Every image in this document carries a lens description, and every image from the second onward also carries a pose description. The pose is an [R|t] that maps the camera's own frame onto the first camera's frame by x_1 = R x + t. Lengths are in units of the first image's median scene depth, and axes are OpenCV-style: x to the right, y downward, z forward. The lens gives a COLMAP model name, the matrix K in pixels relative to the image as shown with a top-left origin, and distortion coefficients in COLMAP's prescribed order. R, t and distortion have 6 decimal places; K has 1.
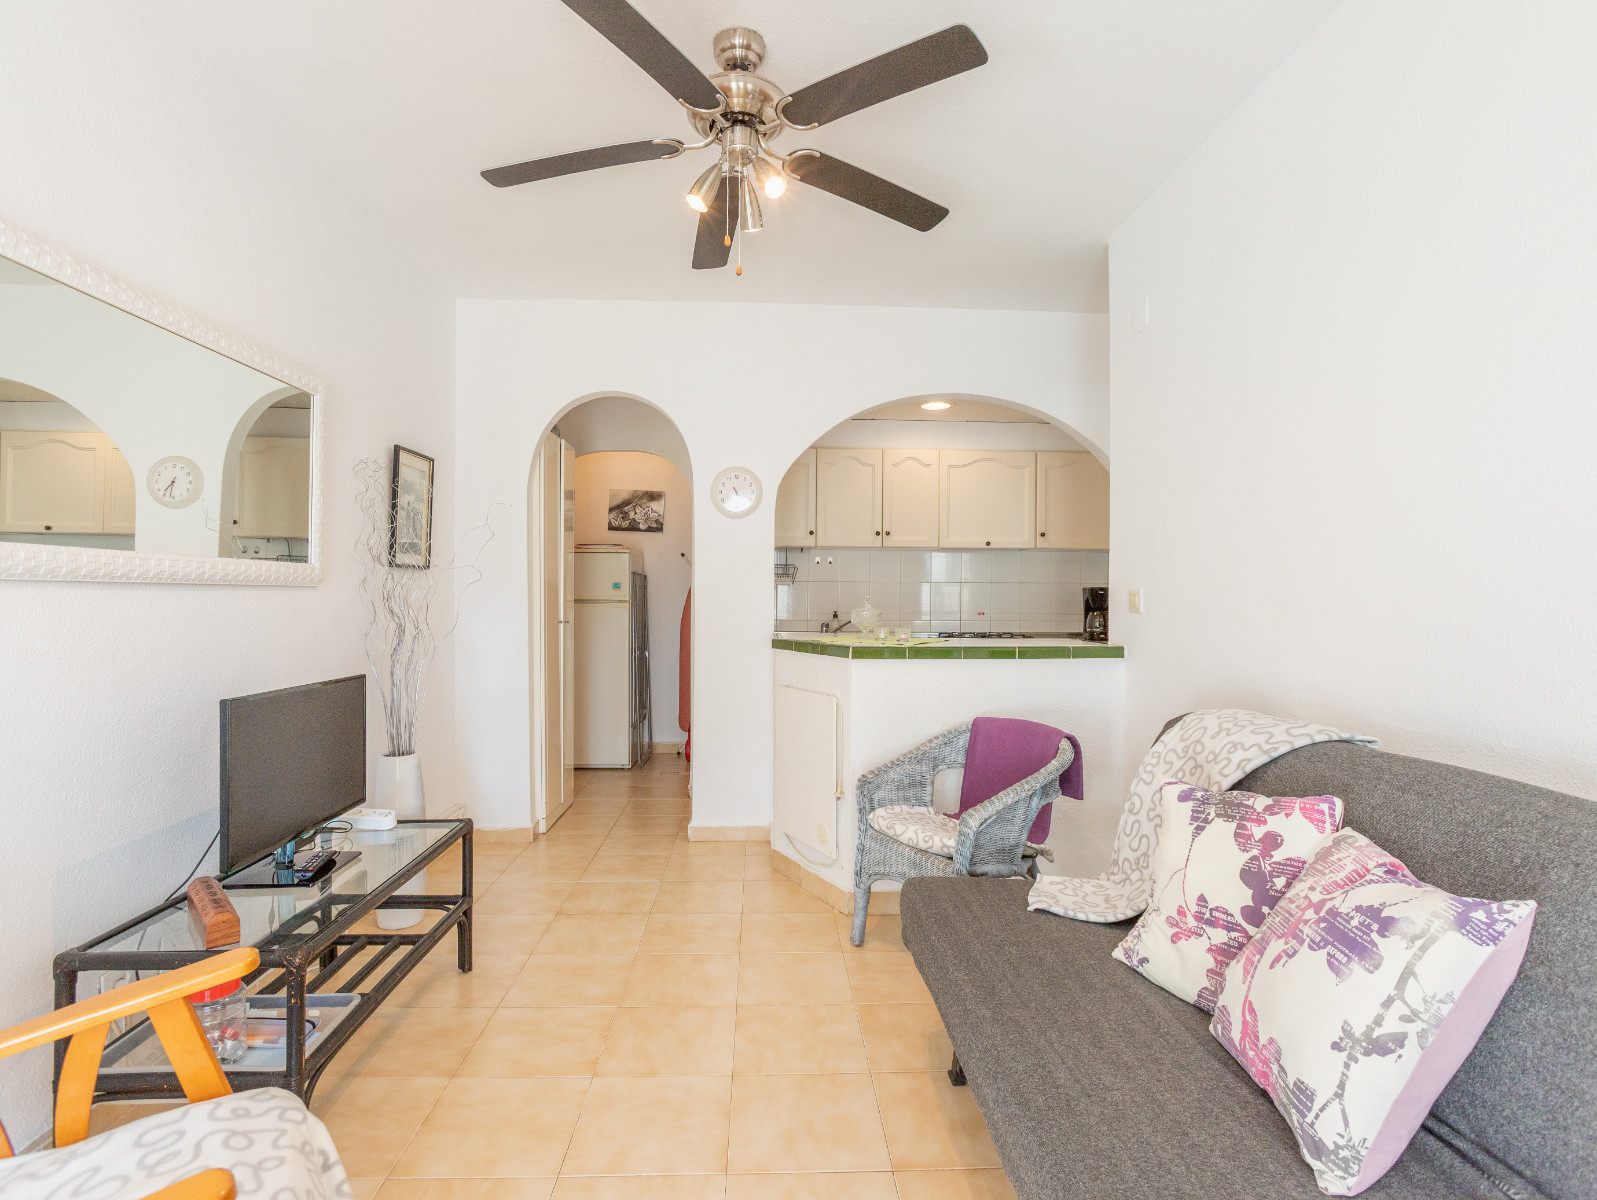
lens RADIAL K [[807.7, 0, 795.8], [0, 807.7, 598.7], [0, 0, 1]] dist [-0.017023, 0.005288]
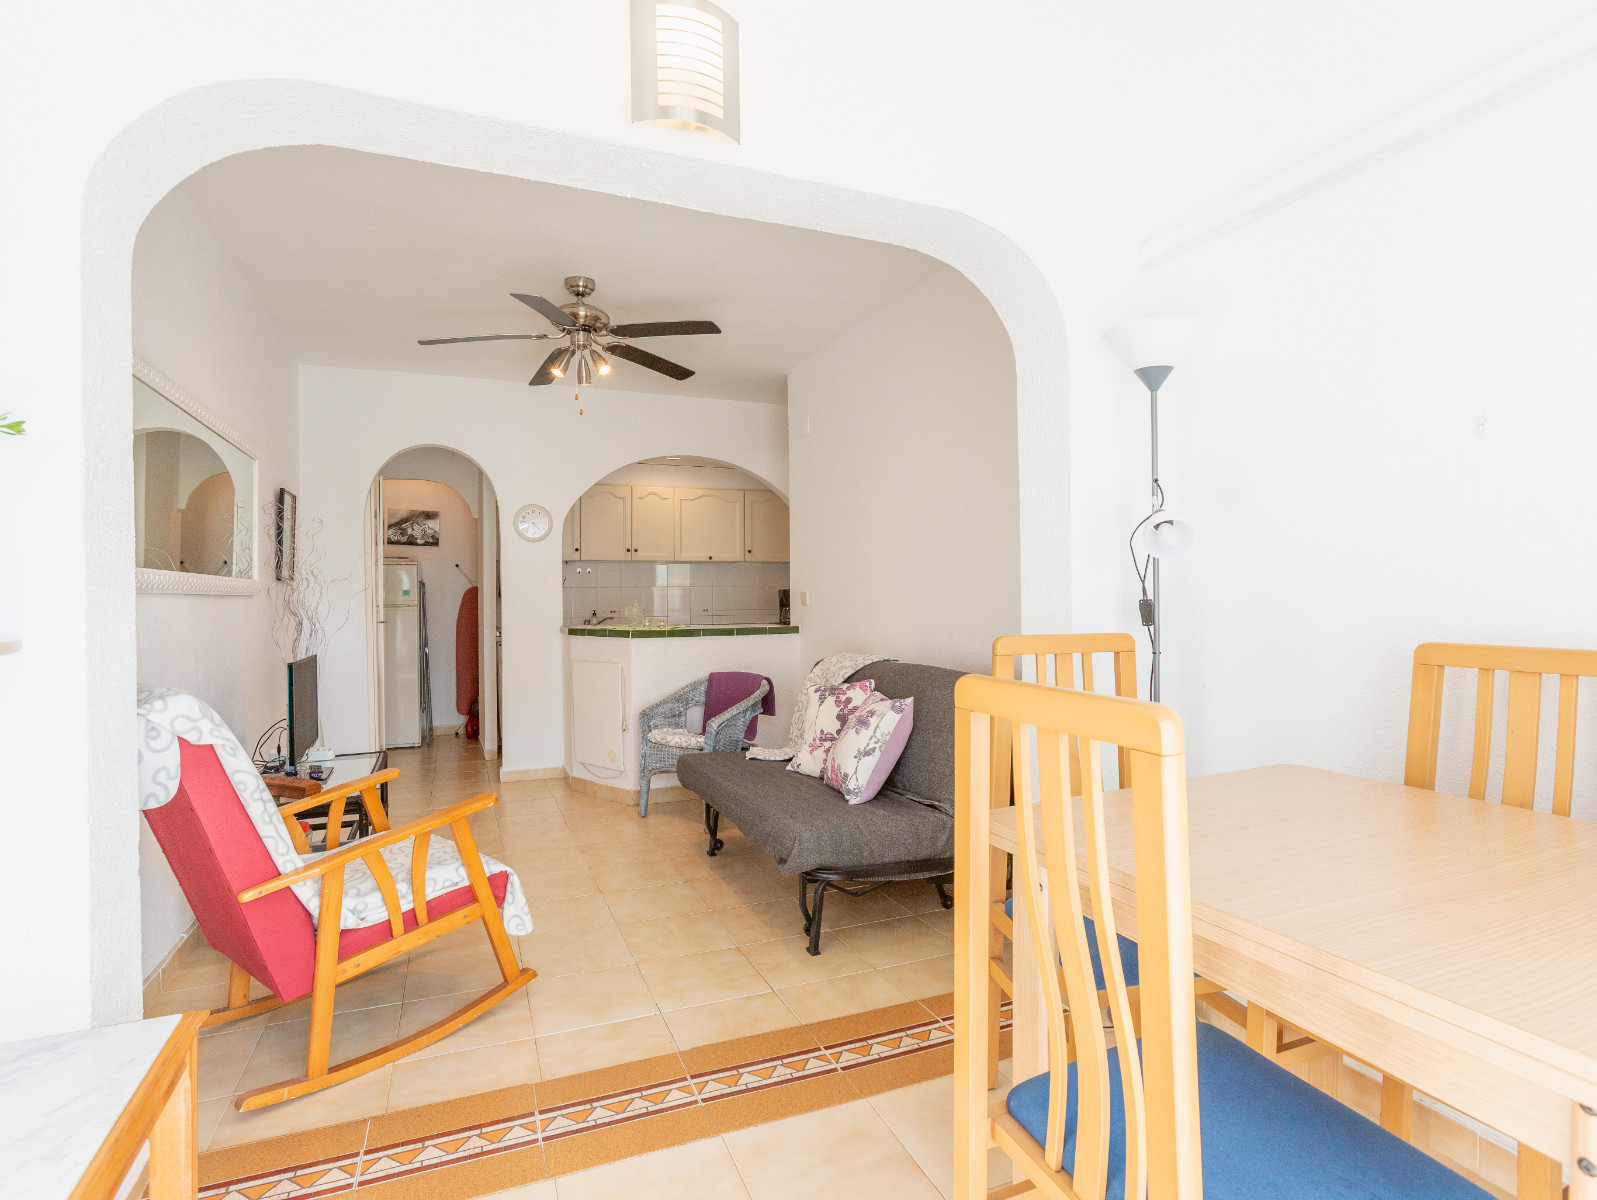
lens RADIAL K [[807.7, 0, 797.1], [0, 807.7, 598.7], [0, 0, 1]] dist [-0.017023, 0.005288]
pose [[0.937292, -0.014531, 0.348243, -0.188593], [0.015531, 0.999879, -0.000079, 0.004203], [-0.348200, 0.005483, 0.937404, -0.612471]]
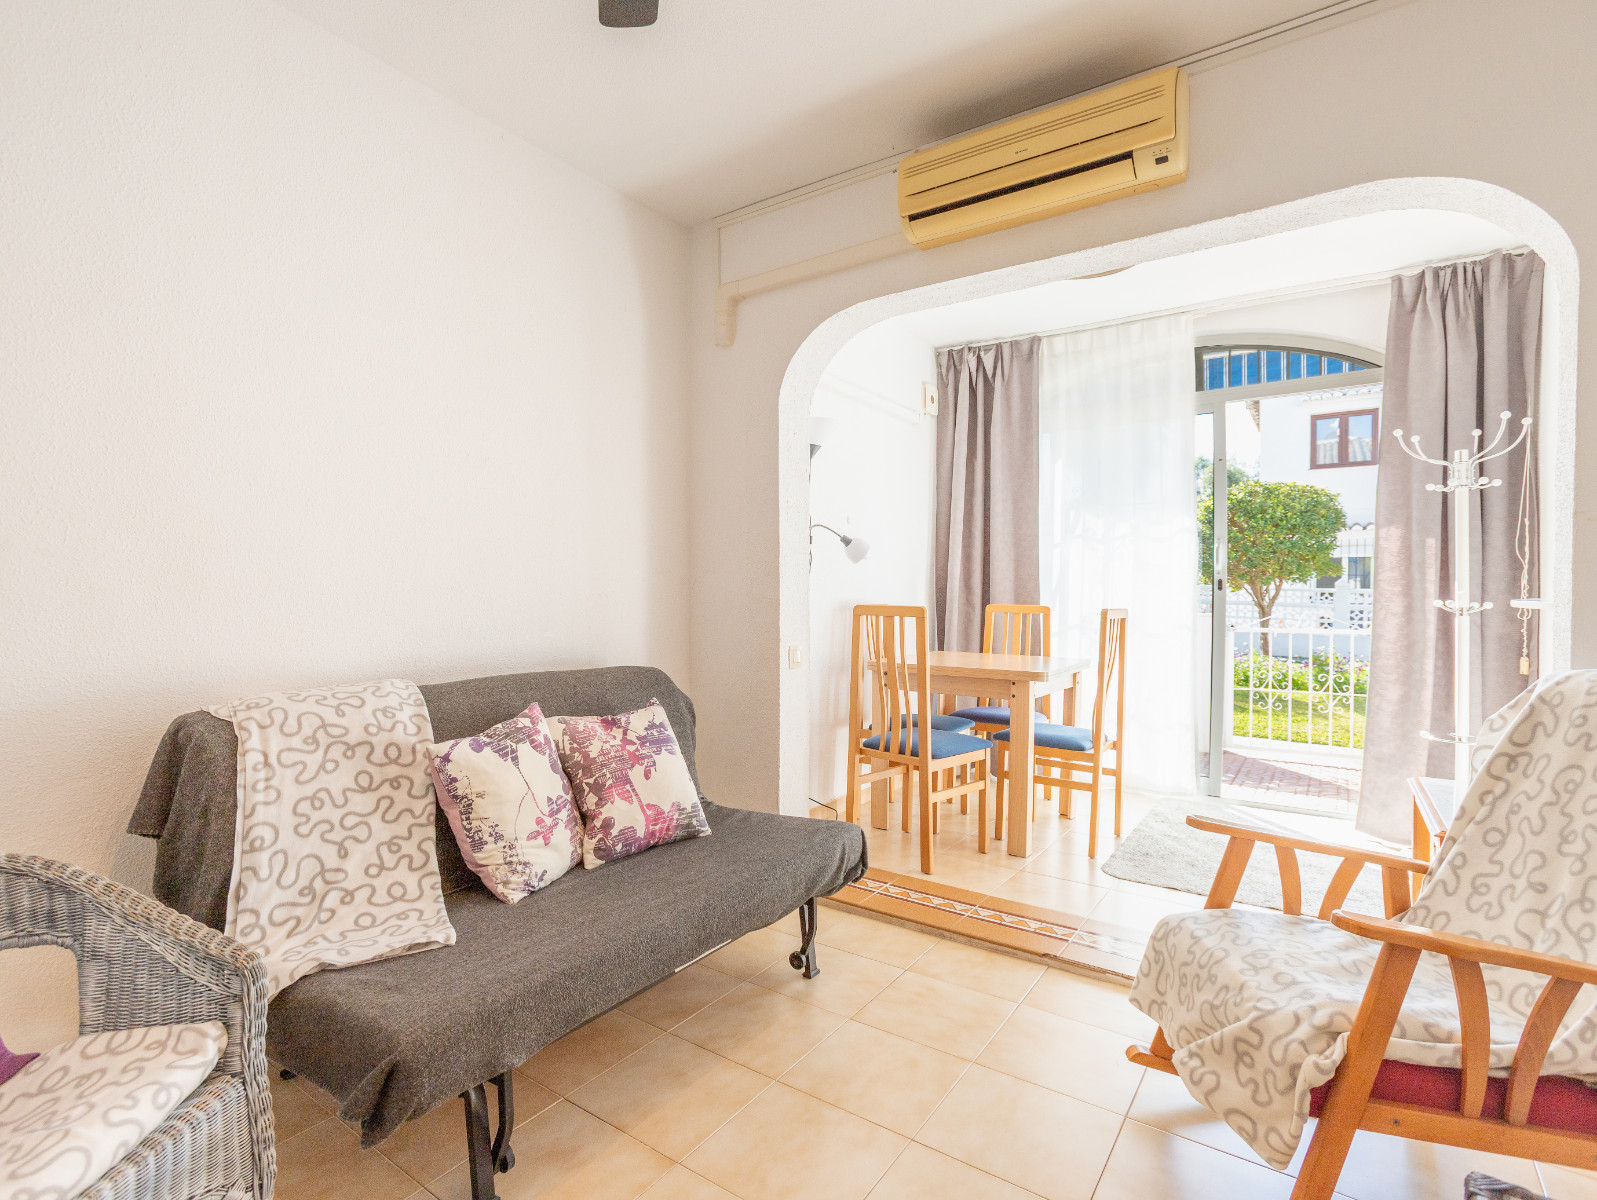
lens RADIAL K [[807.7, 0, 787.2], [0, 807.7, 596.7], [0, 0, 1]] dist [-0.017023, 0.005288]
pose [[-0.790972, -0.015501, 0.611656, -0.353743], [-0.013662, 0.999877, 0.007673, 0.012659], [-0.611699, -0.002287, -0.791087, 1.040327]]
